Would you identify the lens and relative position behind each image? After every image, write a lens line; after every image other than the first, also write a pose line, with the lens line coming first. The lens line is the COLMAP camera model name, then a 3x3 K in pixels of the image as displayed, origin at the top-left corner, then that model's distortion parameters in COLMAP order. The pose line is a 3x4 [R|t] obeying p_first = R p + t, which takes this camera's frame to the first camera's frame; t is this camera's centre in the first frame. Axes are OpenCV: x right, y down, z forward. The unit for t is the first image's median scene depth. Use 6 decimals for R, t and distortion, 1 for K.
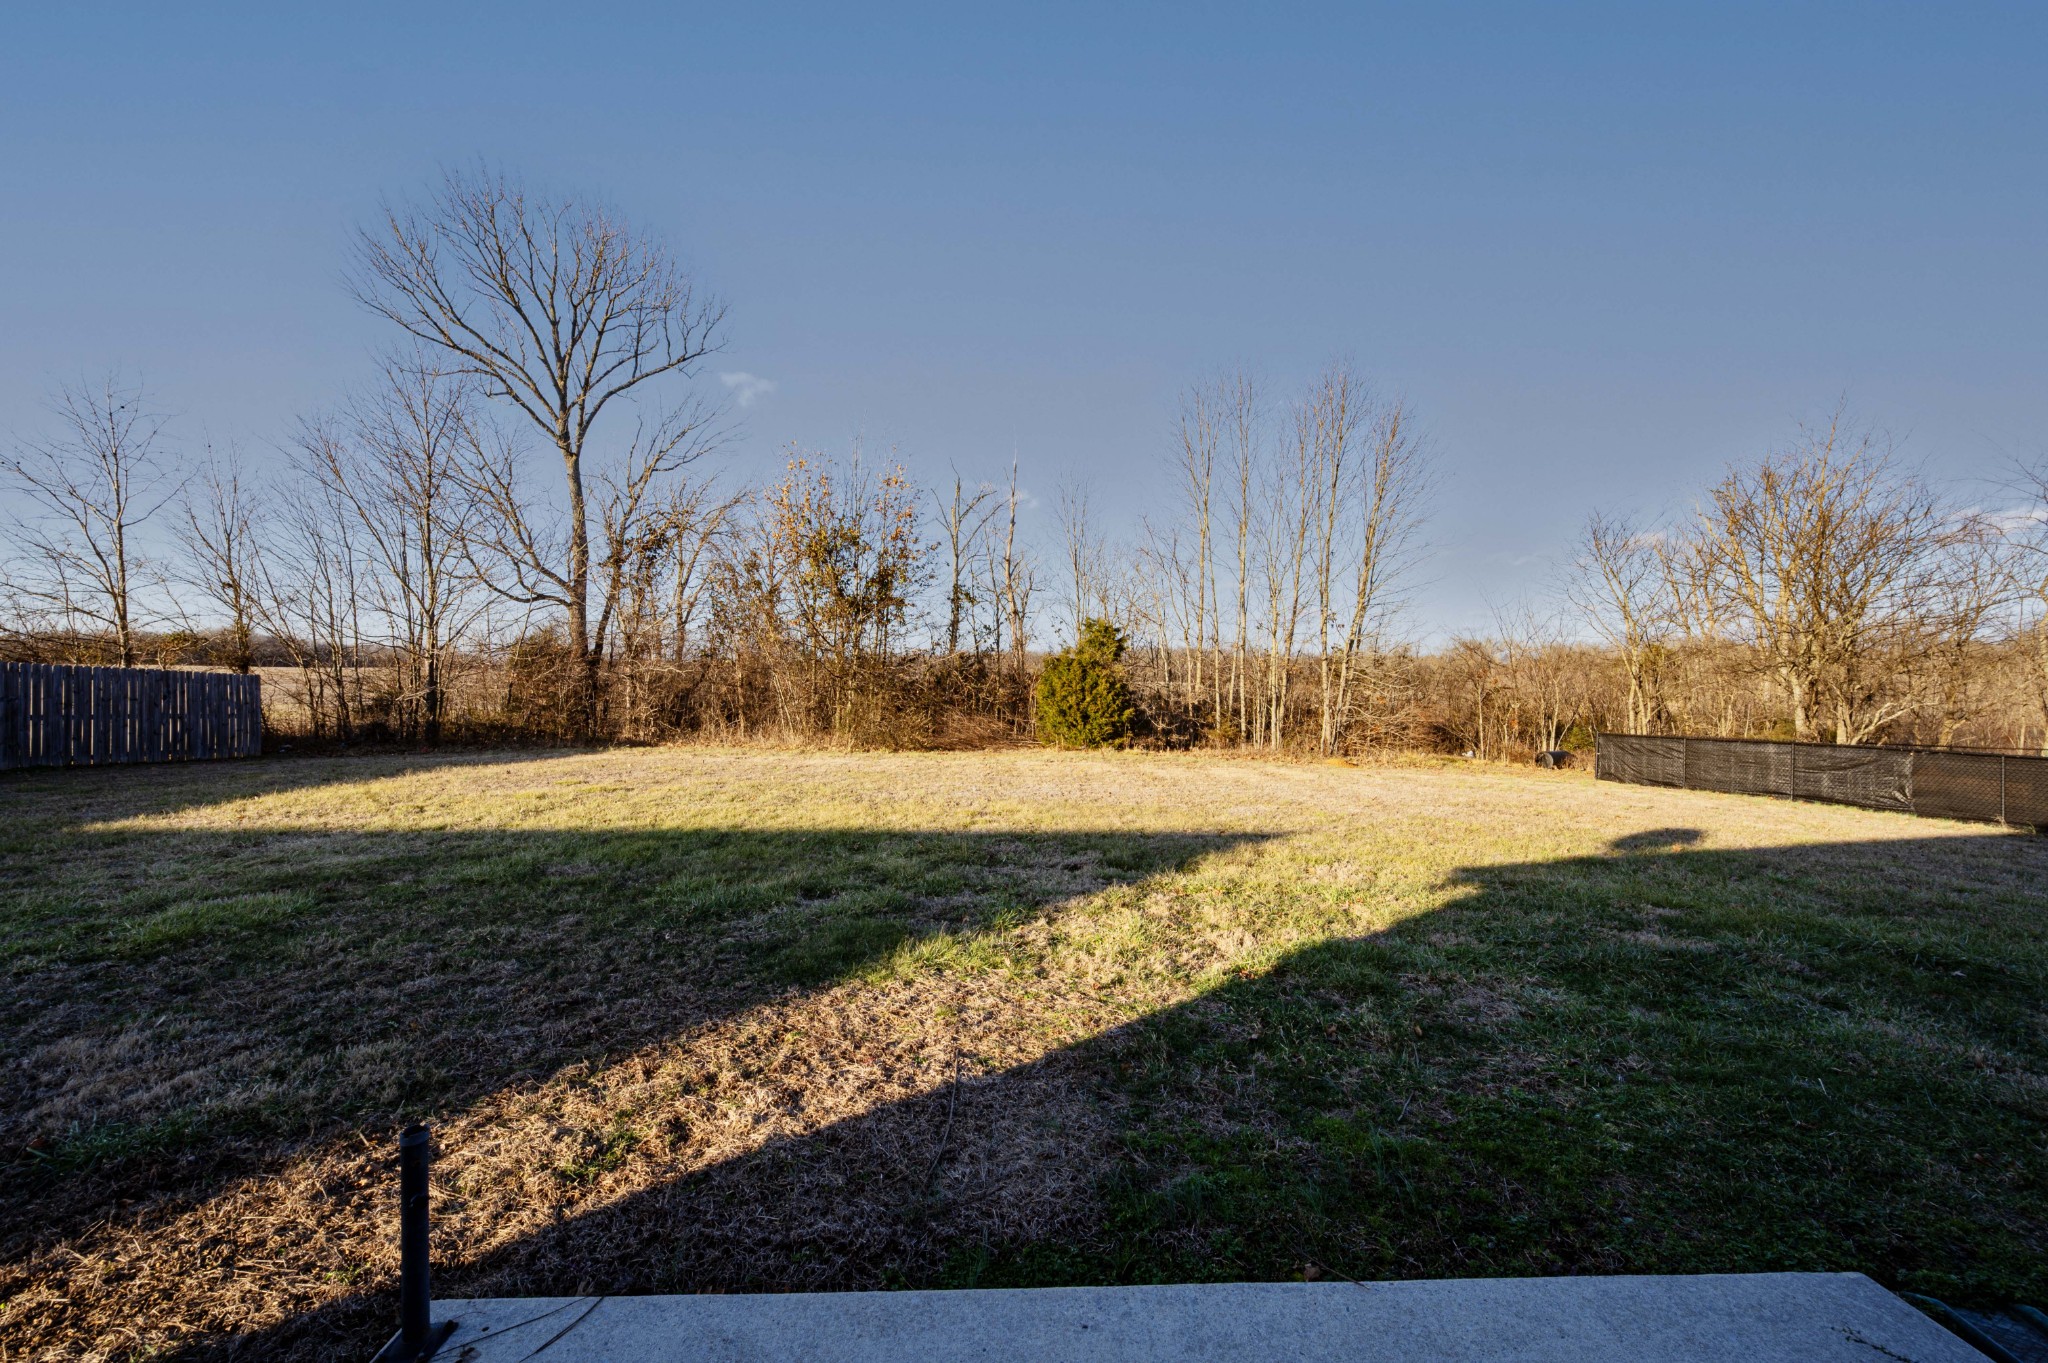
lens RADIAL K [[806.8, 0, 1024.4], [0, 806.8, 679.4], [0, 0, 1]] dist [0.001123, 0.000111]
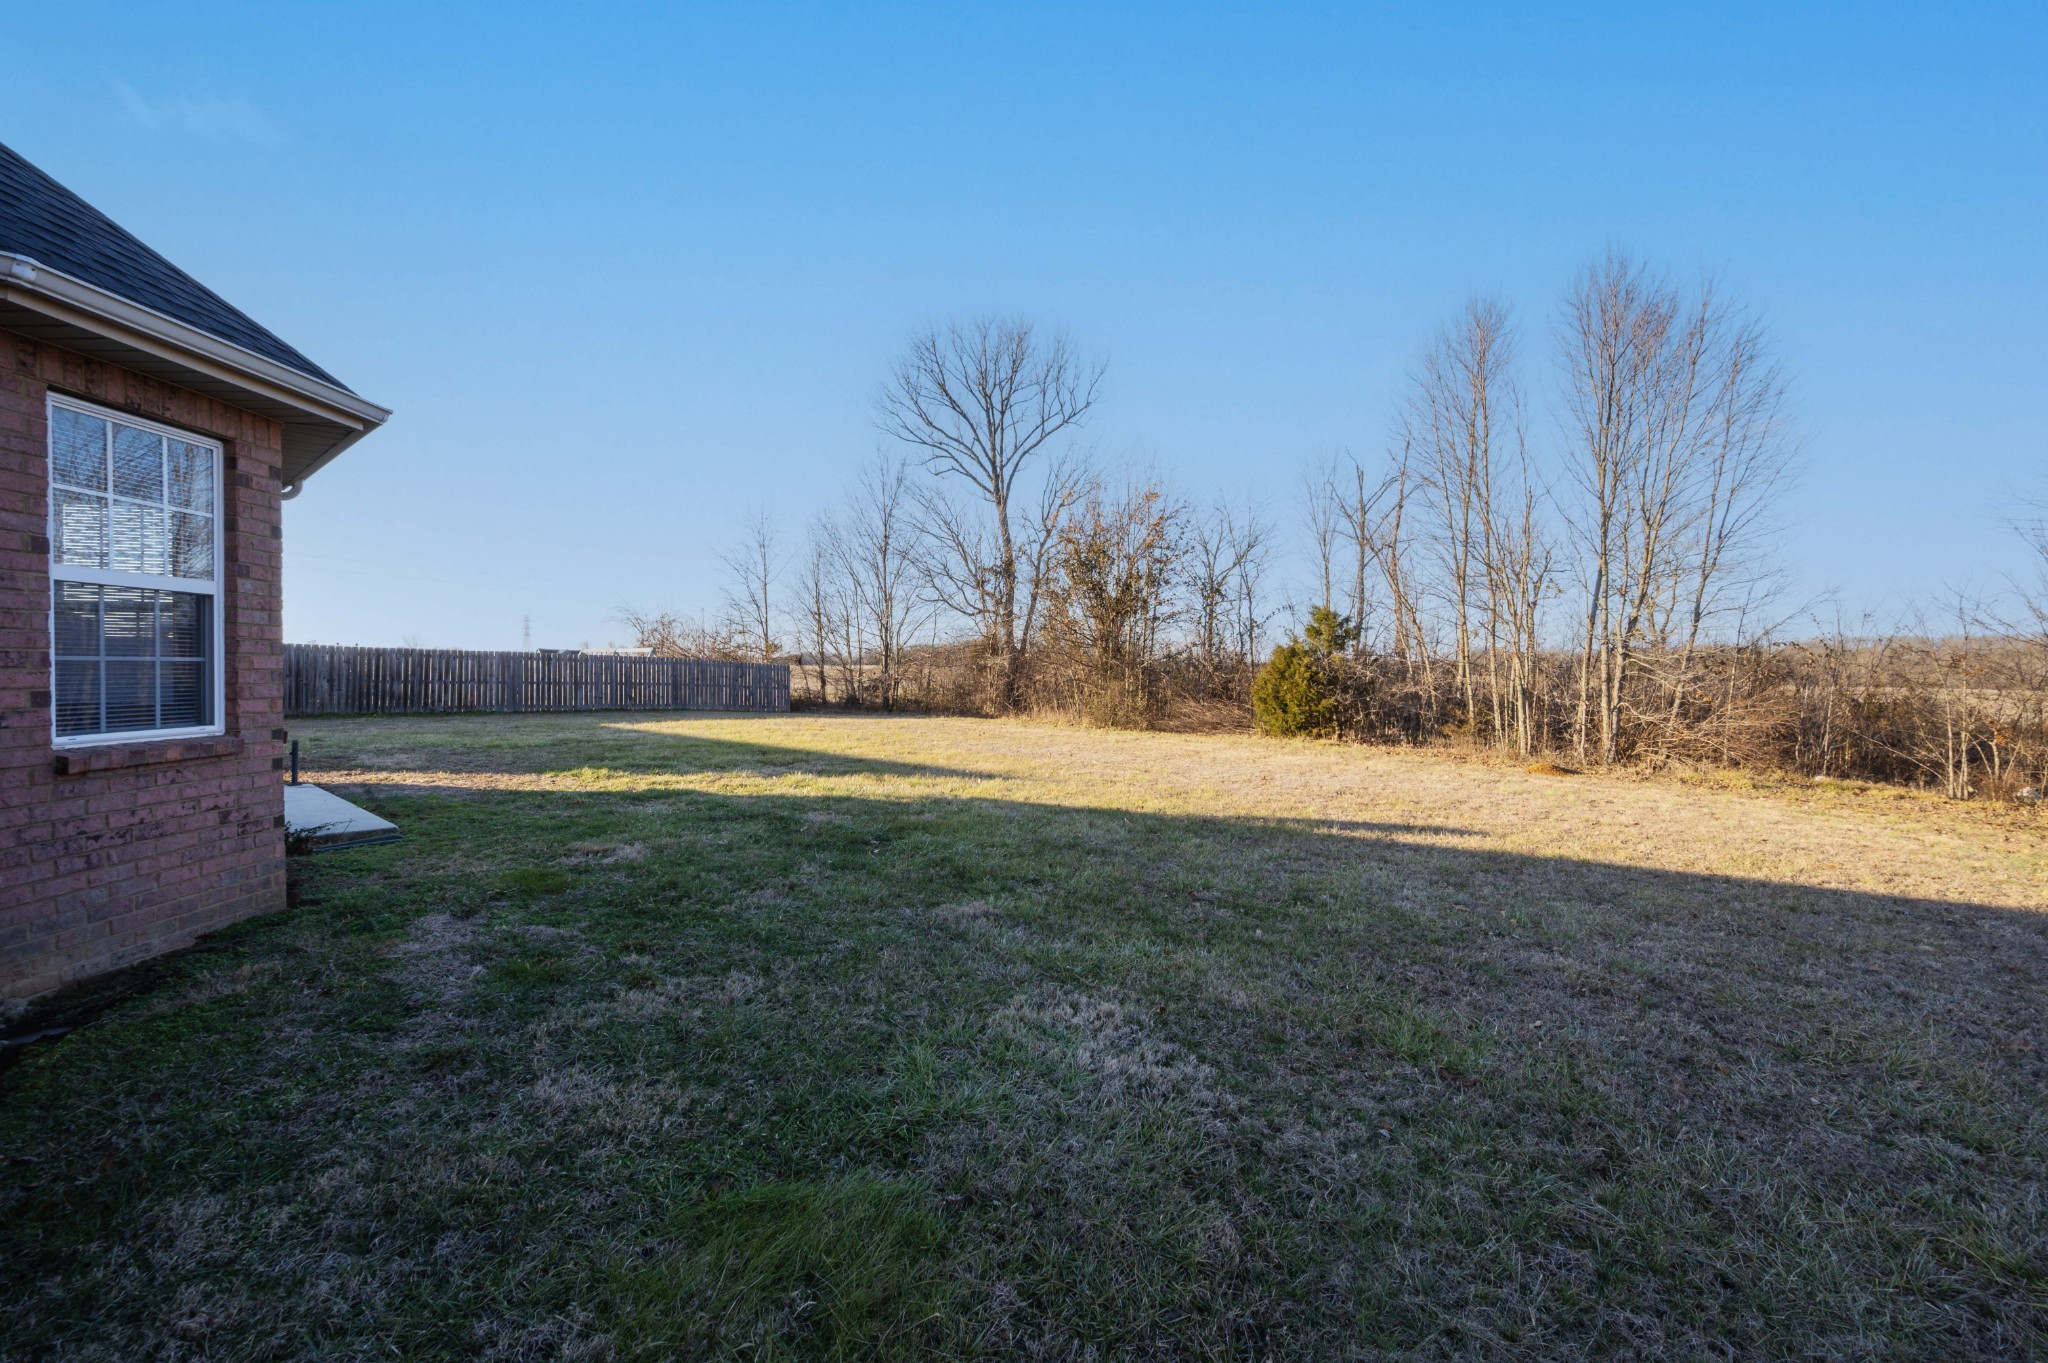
lens RADIAL K [[806.8, 0, 1024.4], [0, 806.8, 679.4], [0, 0, 1]] dist [0.001123, 0.000111]
pose [[0.736433, 0.007658, -0.676467, 0.521080], [-0.006111, 0.999970, 0.004667, 0.010916], [0.676483, 0.000697, 0.736458, 0.032038]]
